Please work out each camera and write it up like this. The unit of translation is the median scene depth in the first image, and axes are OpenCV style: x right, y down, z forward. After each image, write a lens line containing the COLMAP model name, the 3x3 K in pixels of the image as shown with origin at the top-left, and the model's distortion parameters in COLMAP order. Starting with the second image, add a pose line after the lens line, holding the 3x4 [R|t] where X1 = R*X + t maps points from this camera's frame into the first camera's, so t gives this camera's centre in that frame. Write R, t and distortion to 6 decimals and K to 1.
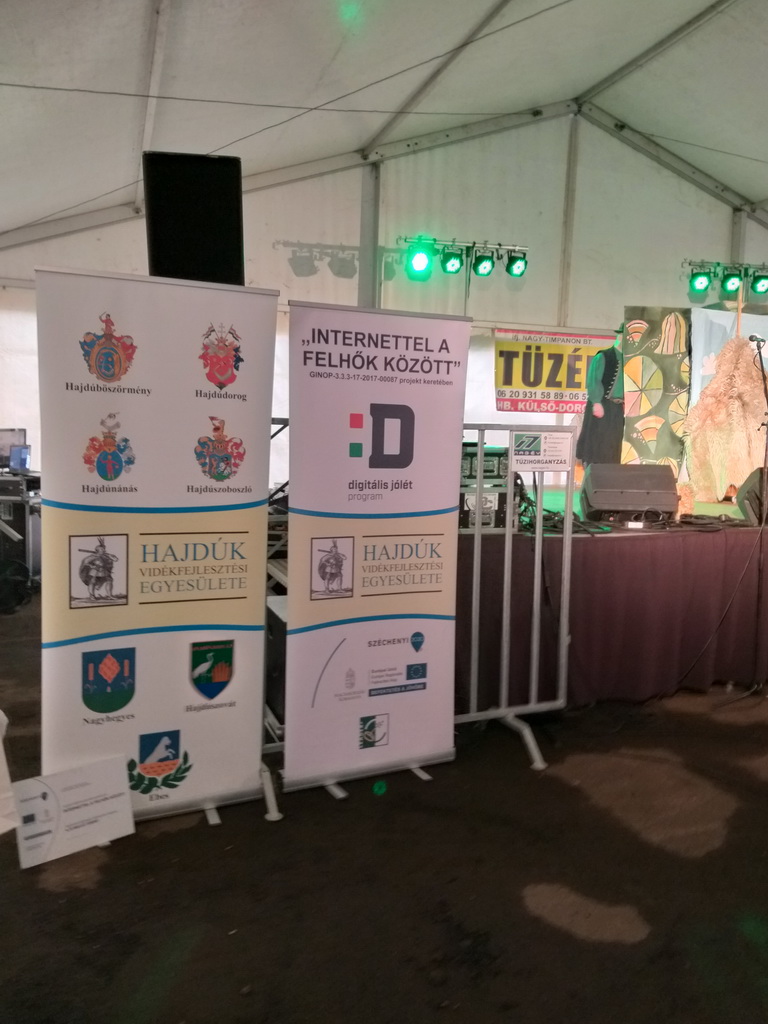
lens RADIAL K [[781.8, 0, 392.6], [0, 781.8, 515.9], [0, 0, 1]] dist [0.098029, -0.134515]
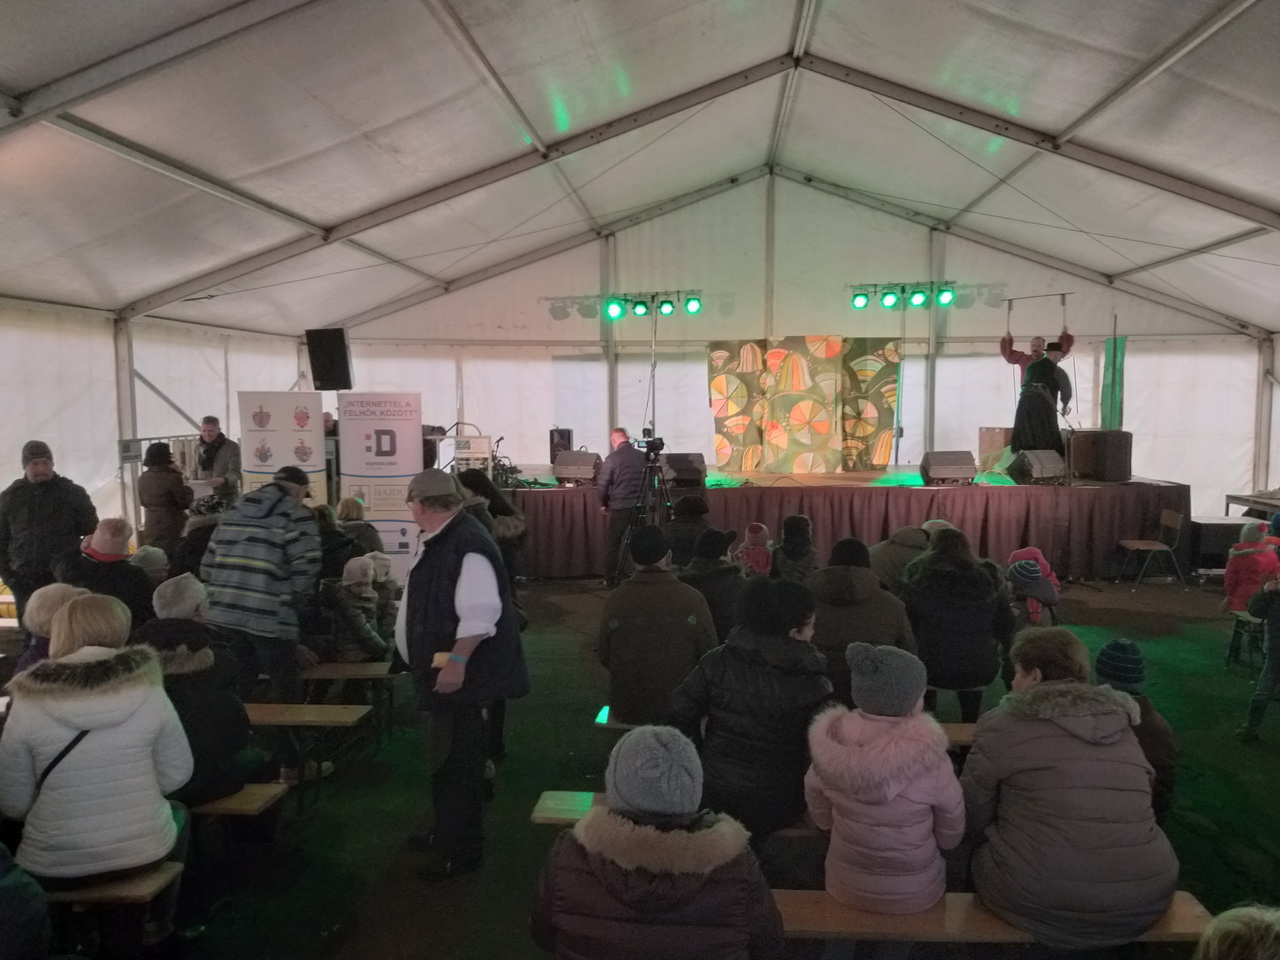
lens RADIAL K [[995.4, 0, 684.9], [0, 995.4, 485.1], [0, 0, 1]] dist [0.076255, -0.145381]
pose [[0.930161, -0.001702, -0.367148, 2.063333], [-0.009488, 0.999544, -0.028671, 0.109723], [0.367030, 0.030152, 0.929720, -1.561662]]
